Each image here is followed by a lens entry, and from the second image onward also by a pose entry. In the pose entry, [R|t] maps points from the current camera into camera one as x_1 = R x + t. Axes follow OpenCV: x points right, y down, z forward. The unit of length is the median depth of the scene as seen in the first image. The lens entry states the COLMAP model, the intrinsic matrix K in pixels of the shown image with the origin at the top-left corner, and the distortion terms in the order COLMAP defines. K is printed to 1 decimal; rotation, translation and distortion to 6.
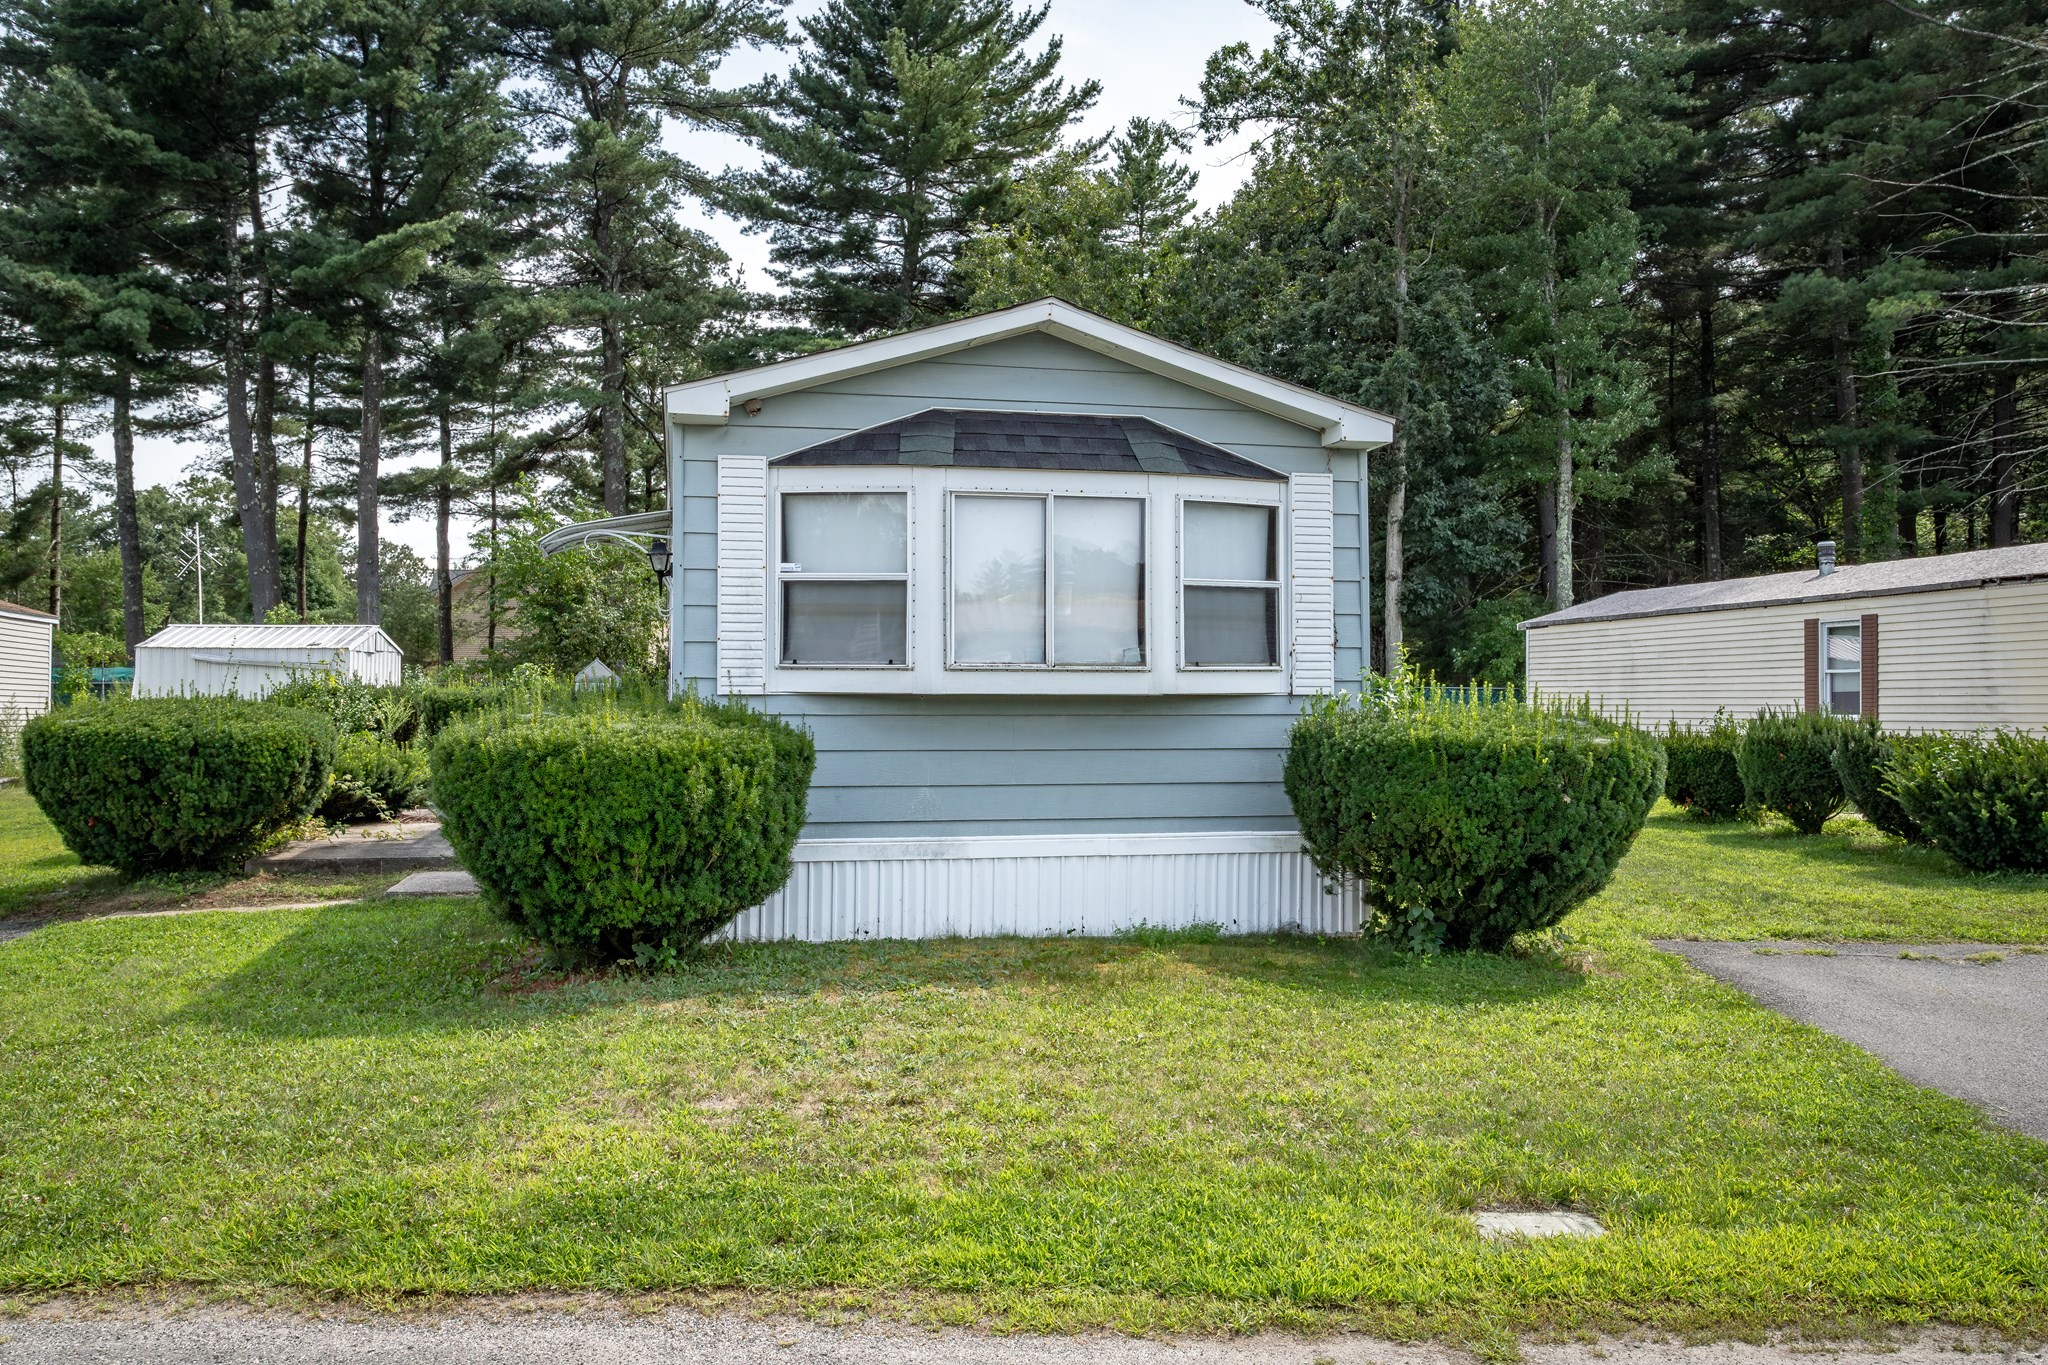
lens RADIAL K [[1659.0, 0, 1024.0], [0, 1659.0, 682.5], [0, 0, 1]] dist [-0.041769, -0.001617]
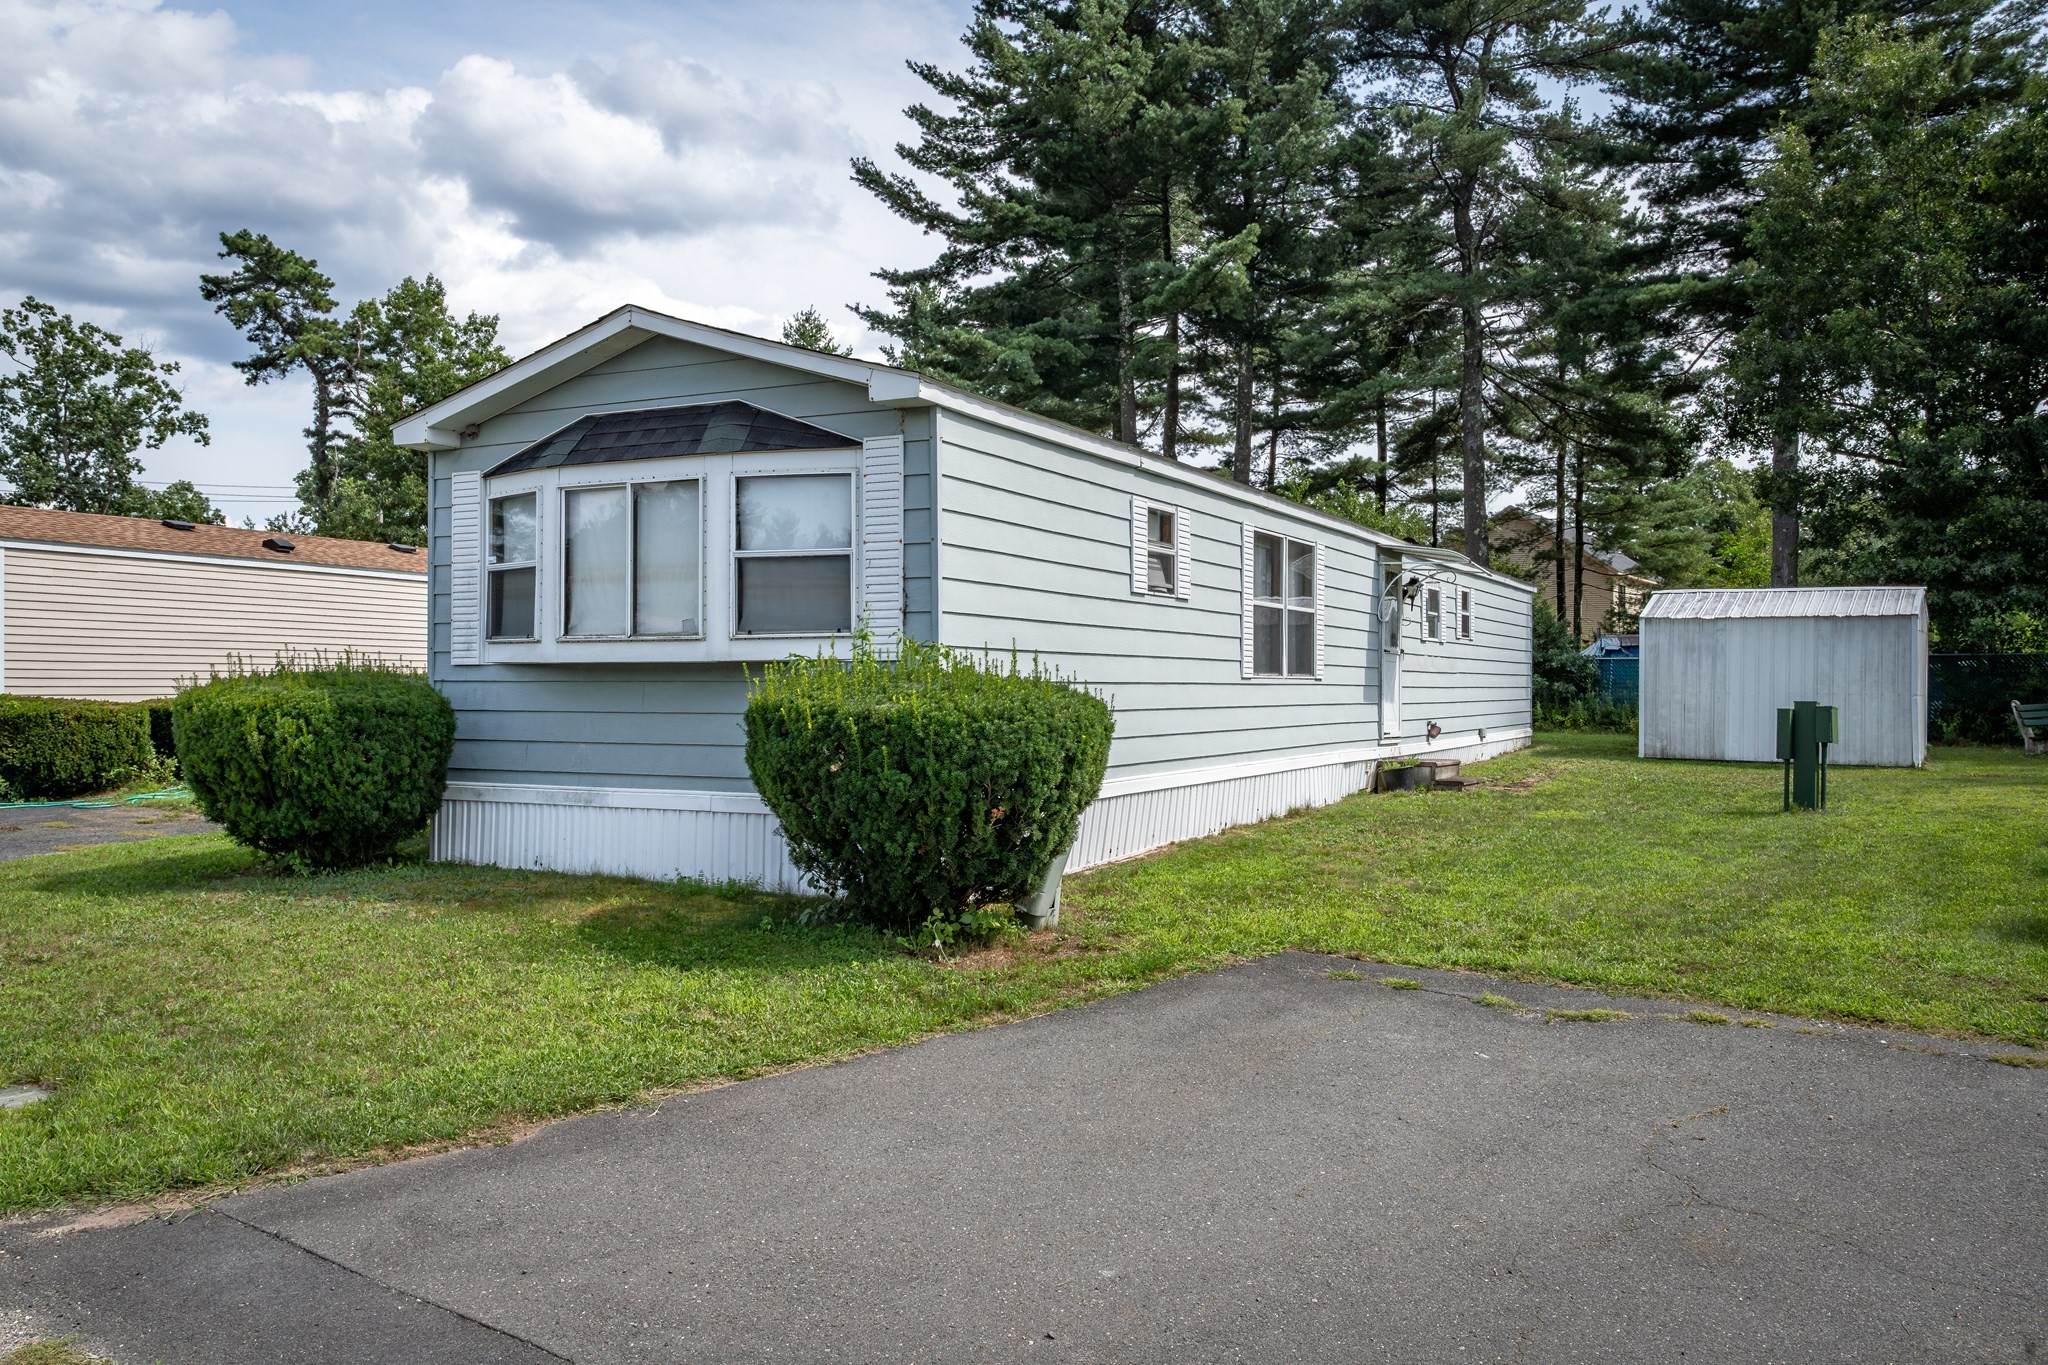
lens RADIAL K [[1614.3, 0, 1024.0], [0, 1614.3, 682.5], [0, 0, 1]] dist [0.020814, -0.002897]
pose [[0.755542, 0.000408, -0.655100, 0.907452], [0.008064, 0.999918, 0.009924, 0.011694], [0.655050, -0.012781, 0.755477, 0.344337]]
